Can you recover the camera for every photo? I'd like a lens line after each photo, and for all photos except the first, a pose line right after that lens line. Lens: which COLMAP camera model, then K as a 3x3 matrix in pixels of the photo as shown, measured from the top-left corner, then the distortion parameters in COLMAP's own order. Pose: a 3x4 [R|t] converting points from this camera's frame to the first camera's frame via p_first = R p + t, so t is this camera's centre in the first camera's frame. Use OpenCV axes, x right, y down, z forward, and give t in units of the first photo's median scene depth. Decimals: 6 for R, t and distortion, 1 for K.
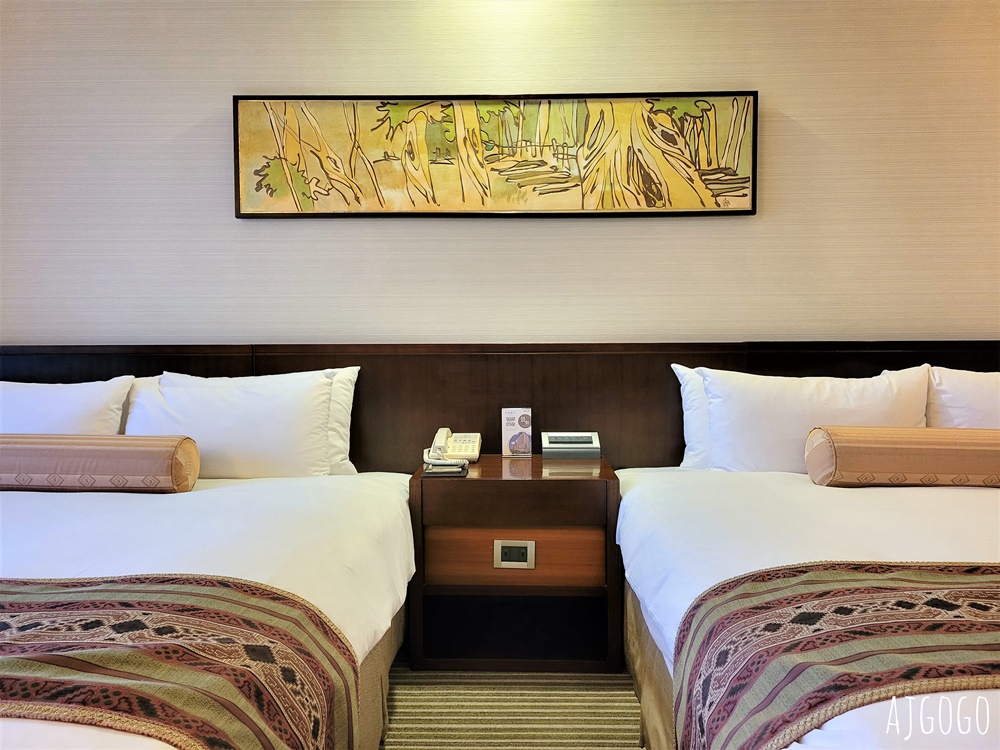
lens RADIAL K [[762.0, 0, 501.5], [0, 762.0, 375.3], [0, 0, 1]] dist [0.054651, -0.051721]
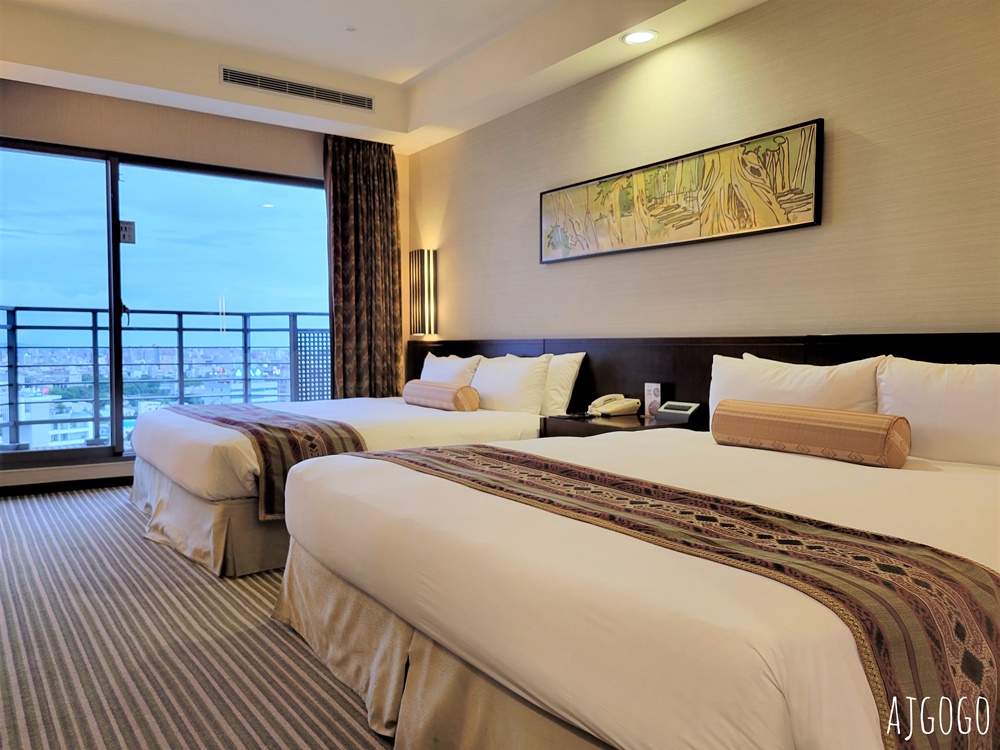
lens RADIAL K [[762.0, 0, 509.1], [0, 762.0, 383.8], [0, 0, 1]] dist [0.054651, -0.051721]
pose [[0.597436, 0.044364, -0.800688, 0.991679], [-0.030474, 0.999003, 0.032614, 0.006186], [0.801337, 0.004915, 0.598193, -0.065764]]
